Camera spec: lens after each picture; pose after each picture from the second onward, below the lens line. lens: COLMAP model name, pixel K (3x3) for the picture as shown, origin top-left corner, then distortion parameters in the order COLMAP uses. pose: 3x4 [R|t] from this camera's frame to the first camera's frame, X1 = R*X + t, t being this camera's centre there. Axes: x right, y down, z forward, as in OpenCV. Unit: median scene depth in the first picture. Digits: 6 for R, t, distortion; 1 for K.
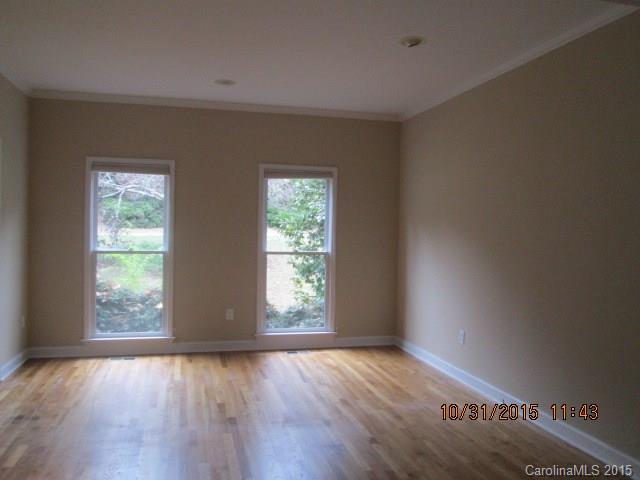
lens RADIAL K [[675.2, 0, 320.0], [0, 675.2, 240.0], [0, 0, 1]] dist [-0.001893, 0.007298]
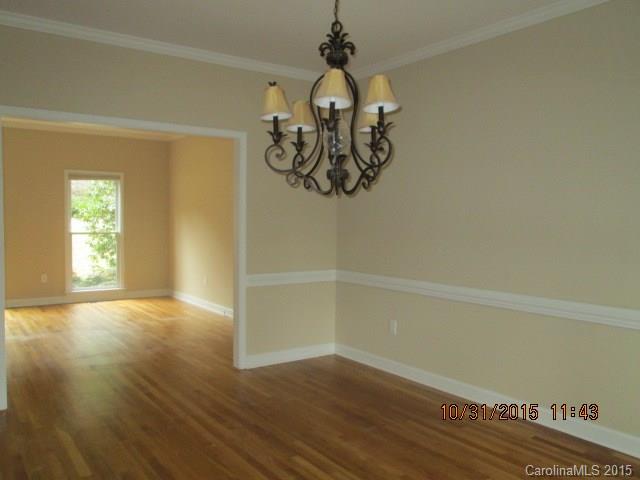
lens RADIAL K [[537.2, 0, 320.0], [0, 537.2, 240.0], [0, 0, 1]] dist [-0.044577, 0.016854]
pose [[0.931903, -0.025232, 0.361828, 0.000779], [0.014597, 0.999378, 0.032095, 0.004132], [-0.362413, -0.024628, 0.931692, -0.184032]]
